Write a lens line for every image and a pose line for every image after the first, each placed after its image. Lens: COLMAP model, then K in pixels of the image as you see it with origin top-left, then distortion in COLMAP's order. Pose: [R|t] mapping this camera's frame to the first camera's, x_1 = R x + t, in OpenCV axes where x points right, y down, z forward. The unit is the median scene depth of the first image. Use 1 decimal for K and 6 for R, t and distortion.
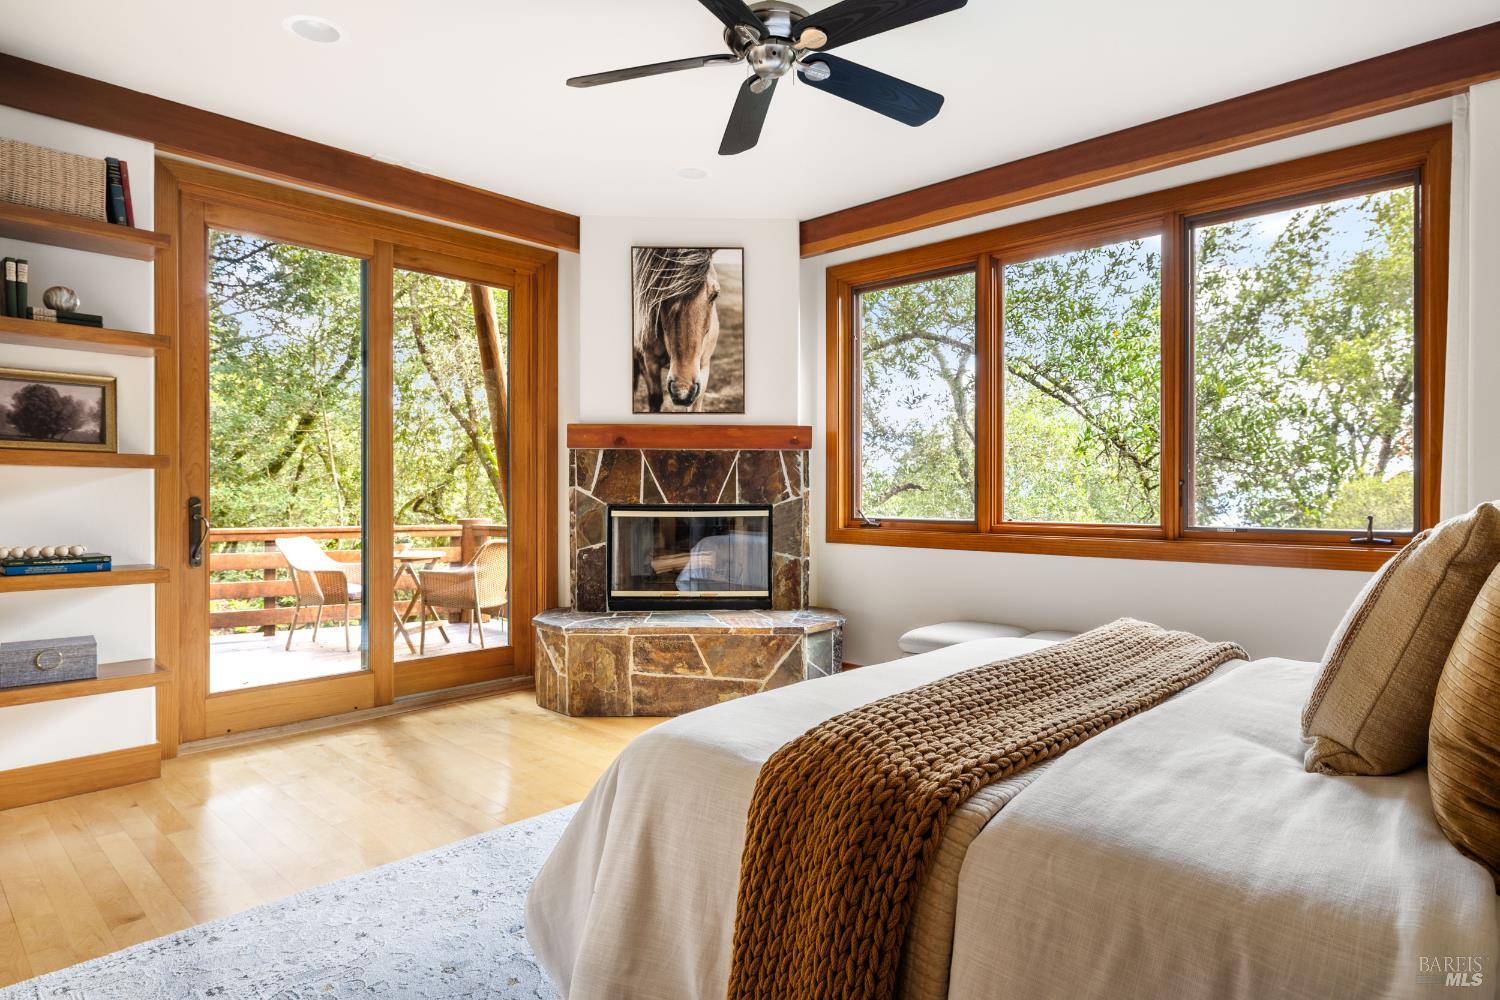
lens RADIAL K [[851.9, 0, 740.2], [0, 851.9, 501.6], [0, 0, 1]] dist [0.000675, 0.002796]
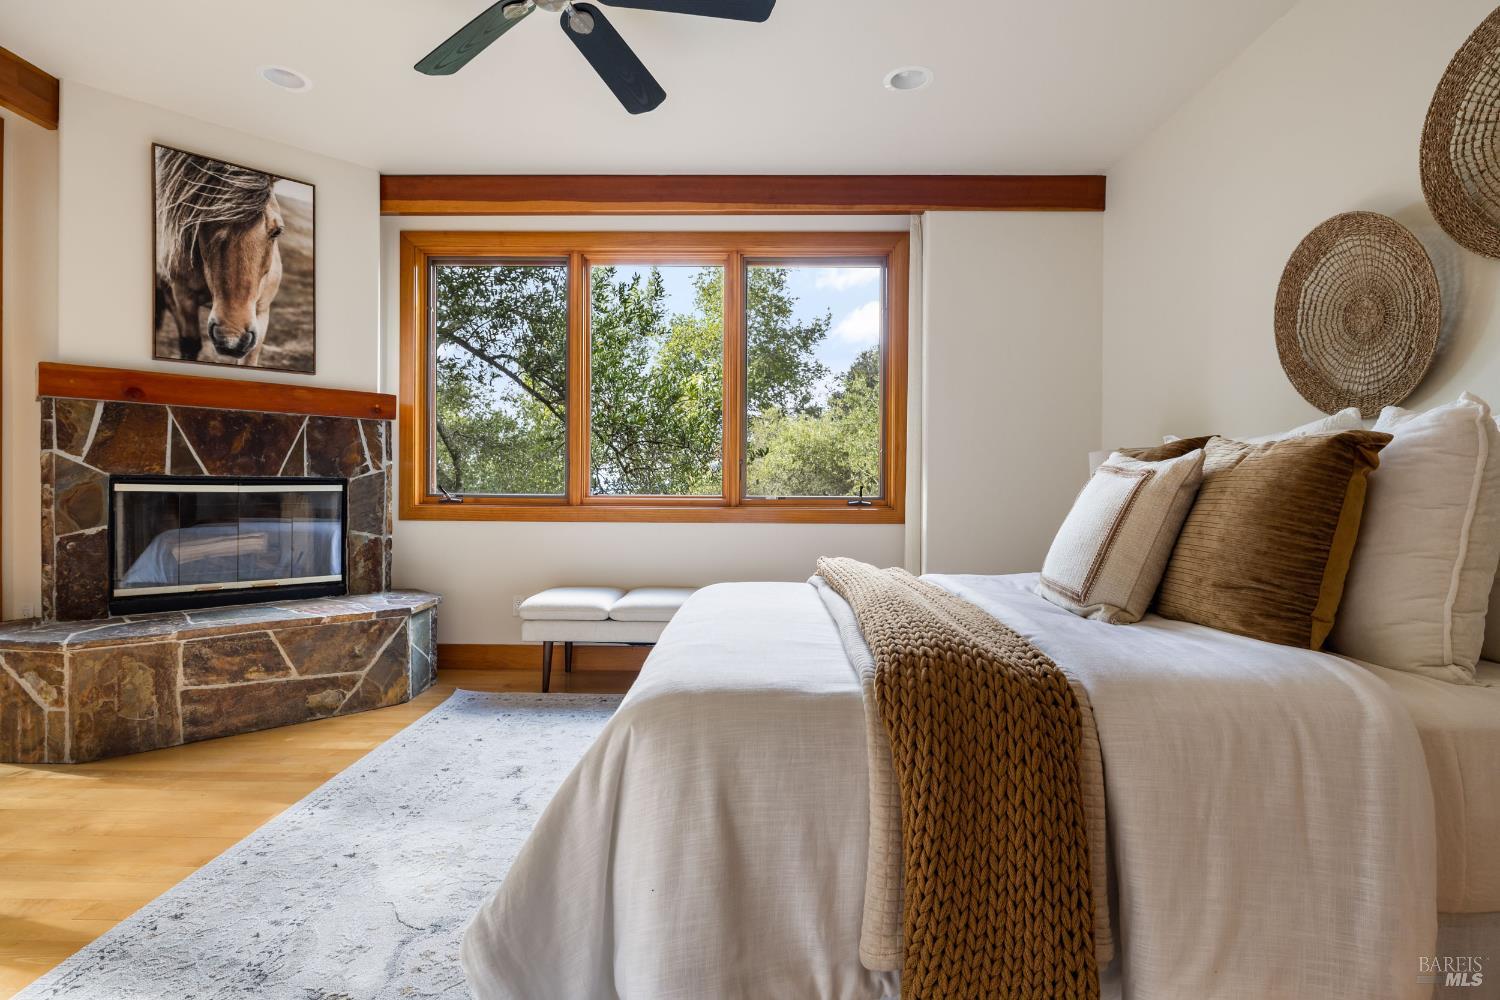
lens RADIAL K [[751.6, 0, 747.0], [0, 751.6, 496.4], [0, 0, 1]] dist [-0.001502, -0.000615]
pose [[0.728619, -0.001676, 0.684917, -0.201777], [0.002142, 0.999998, 0.000167, 0.023470], [-0.684916, 0.001346, 0.728621, 0.131698]]
